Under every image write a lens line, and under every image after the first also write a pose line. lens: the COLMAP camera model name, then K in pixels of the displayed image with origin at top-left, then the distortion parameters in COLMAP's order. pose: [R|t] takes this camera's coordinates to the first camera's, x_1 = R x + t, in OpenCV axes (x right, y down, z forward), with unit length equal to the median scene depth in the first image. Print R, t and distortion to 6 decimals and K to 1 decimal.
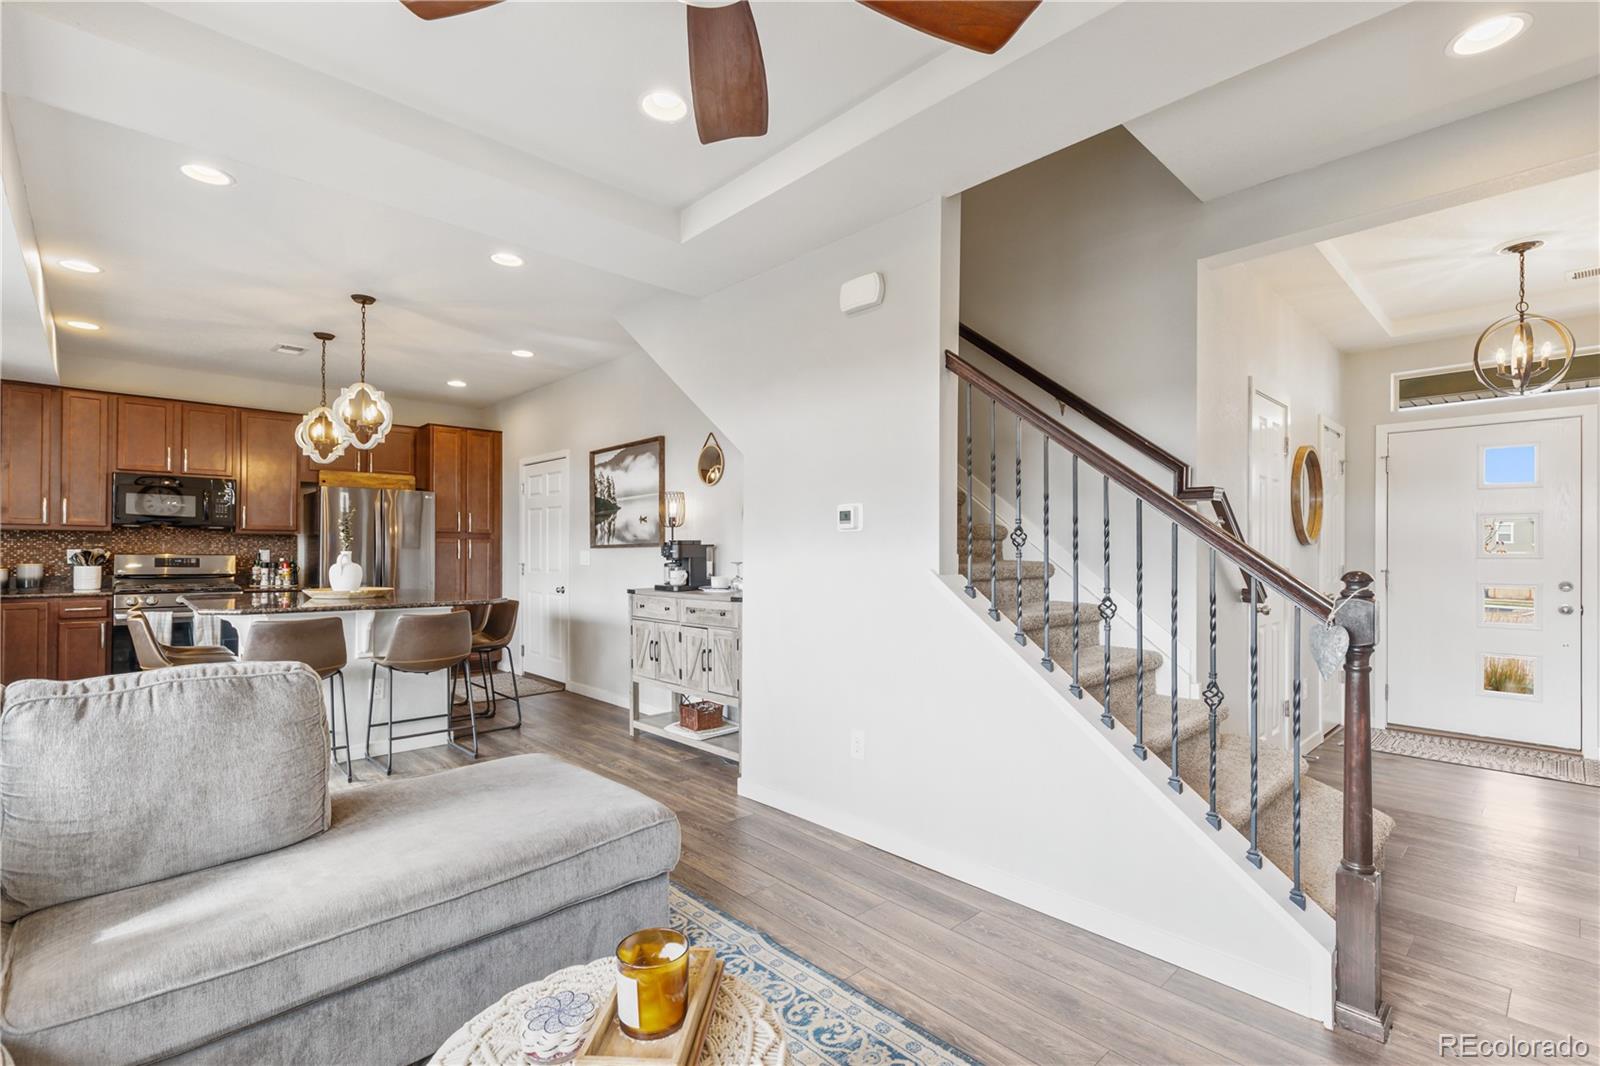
lens RADIAL K [[711.3, 0, 788.5], [0, 711.3, 545.4], [0, 0, 1]] dist [0.004472, -0.000803]
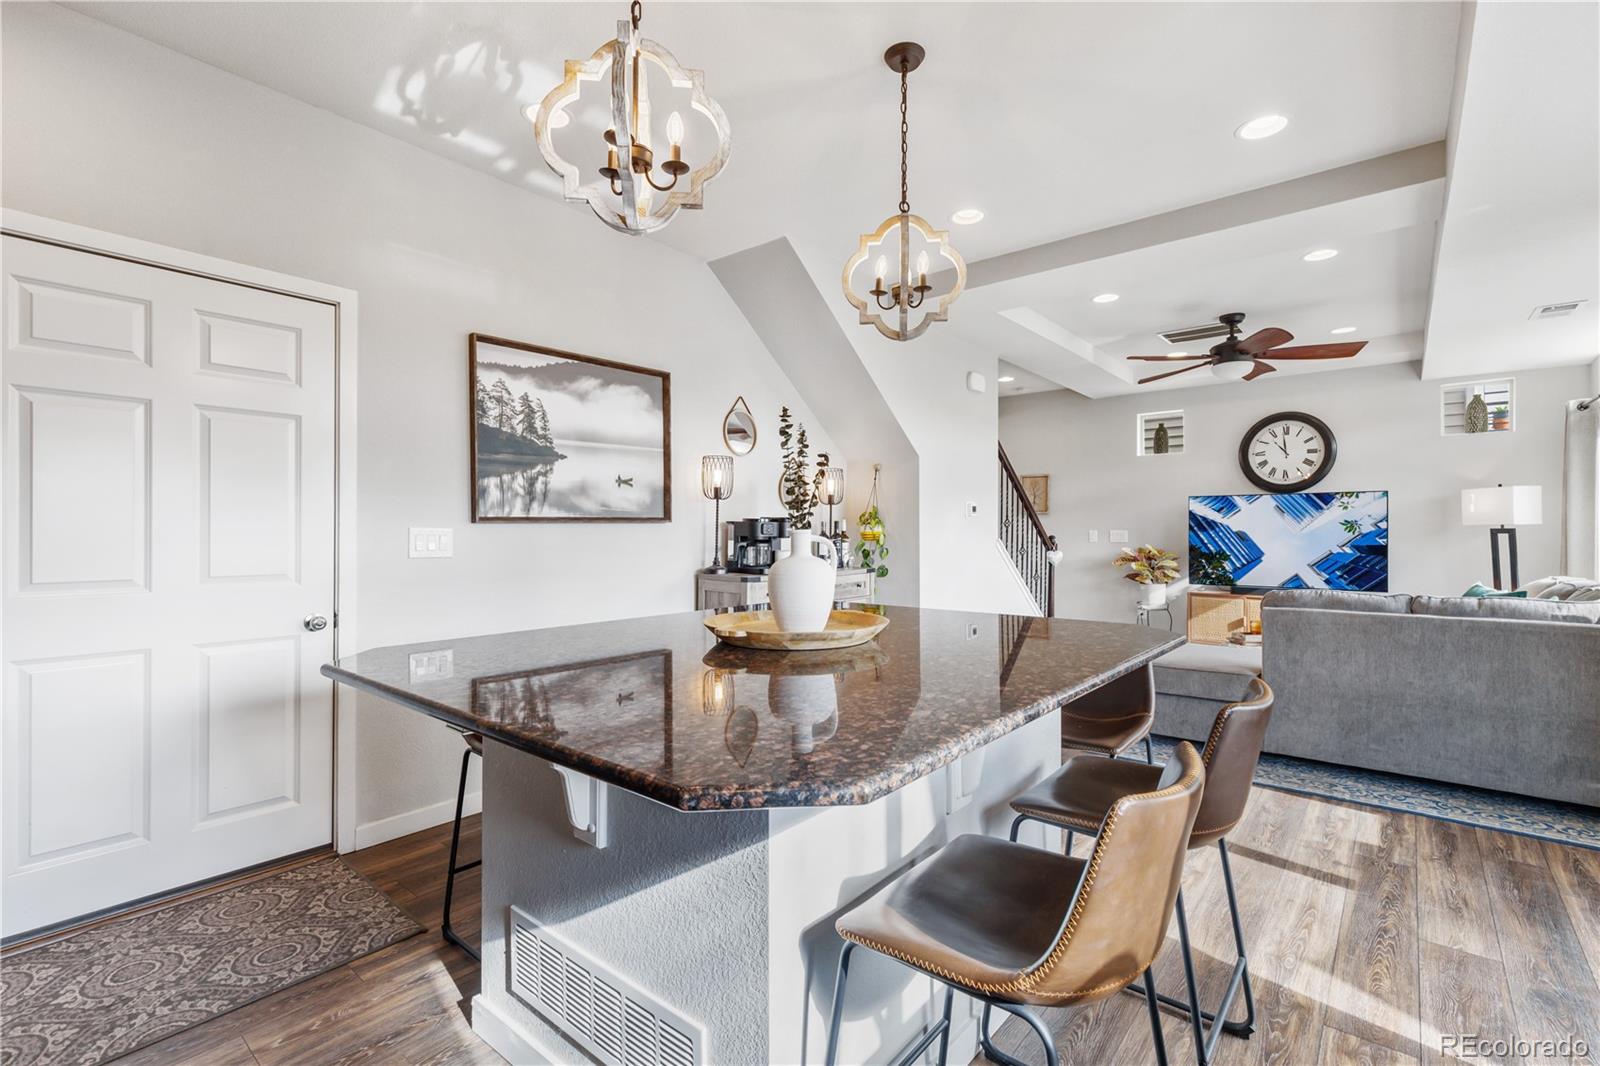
lens RADIAL K [[711.3, 0, 803.6], [0, 711.3, 535.0], [0, 0, 1]] dist [0.004472, -0.000803]
pose [[-0.104422, -0.006975, 0.994509, -0.854124], [-0.009834, 0.999934, 0.005981, 0.008193], [-0.994484, -0.009156, -0.104484, 0.857490]]
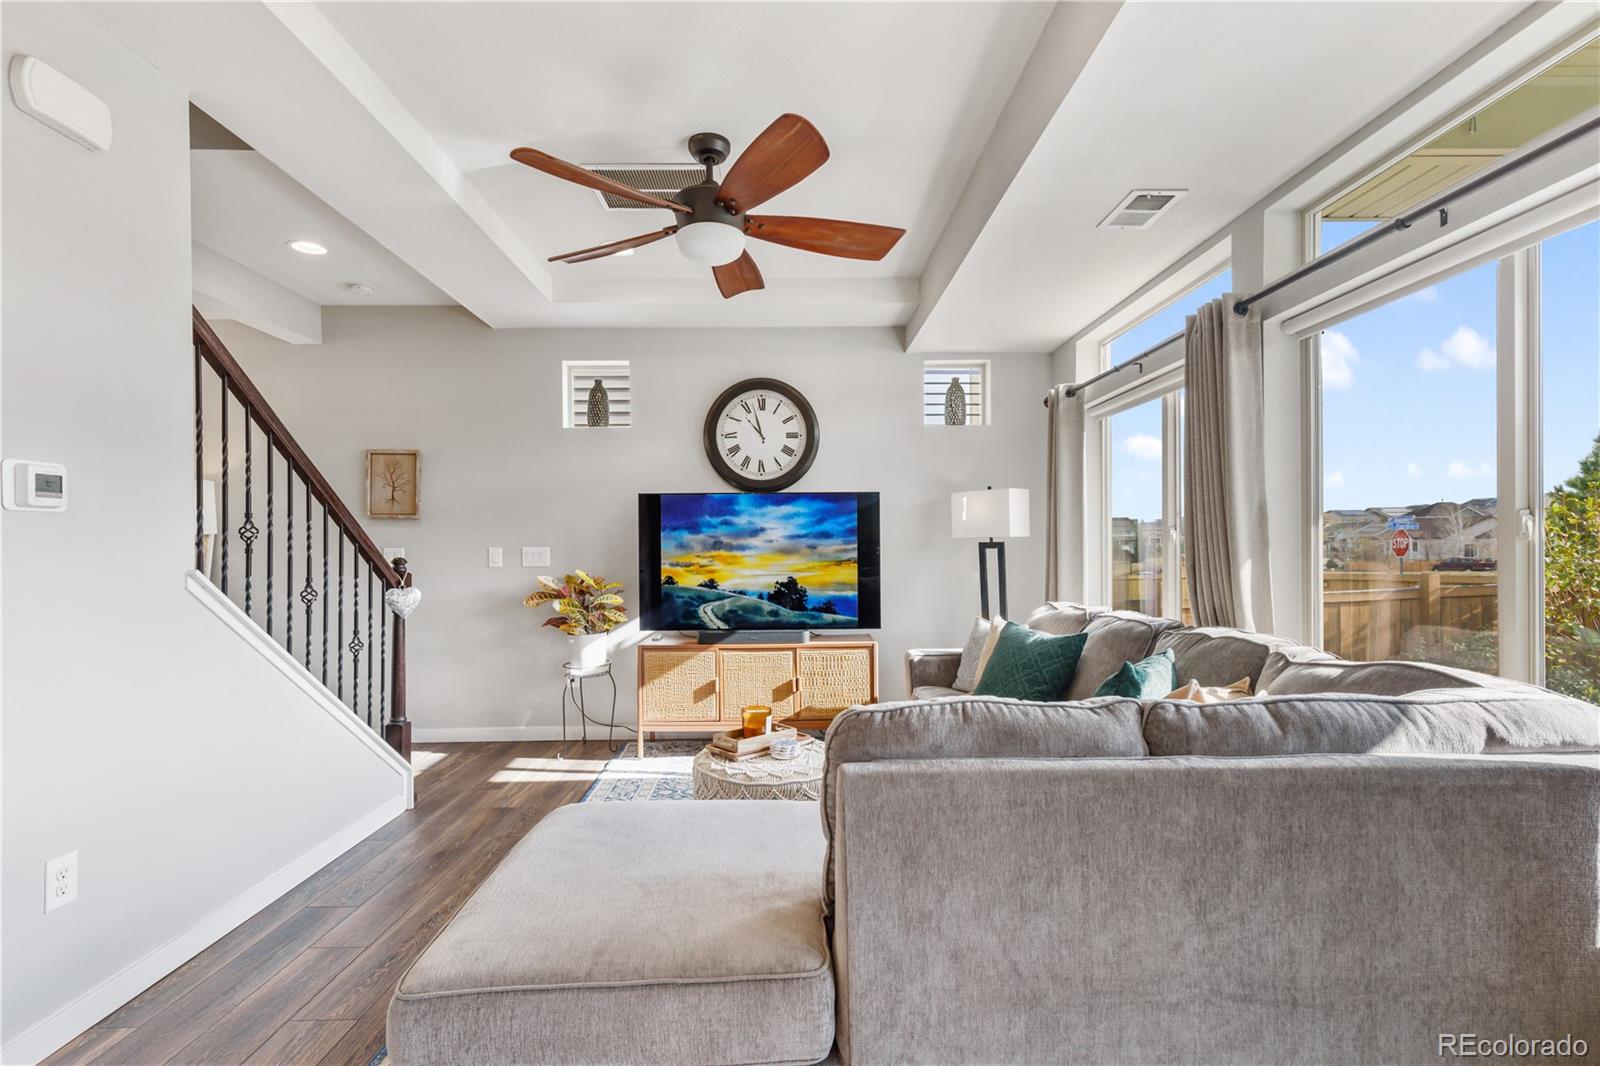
lens RADIAL K [[711.3, 0, 797.5], [0, 711.3, 544.0], [0, 0, 1]] dist [0.004472, -0.000803]
pose [[-0.734414, 0.005775, 0.678677, -0.393944], [-0.001034, 0.999953, -0.009627, 0.005650], [-0.678701, -0.007772, -0.734374, 0.546784]]
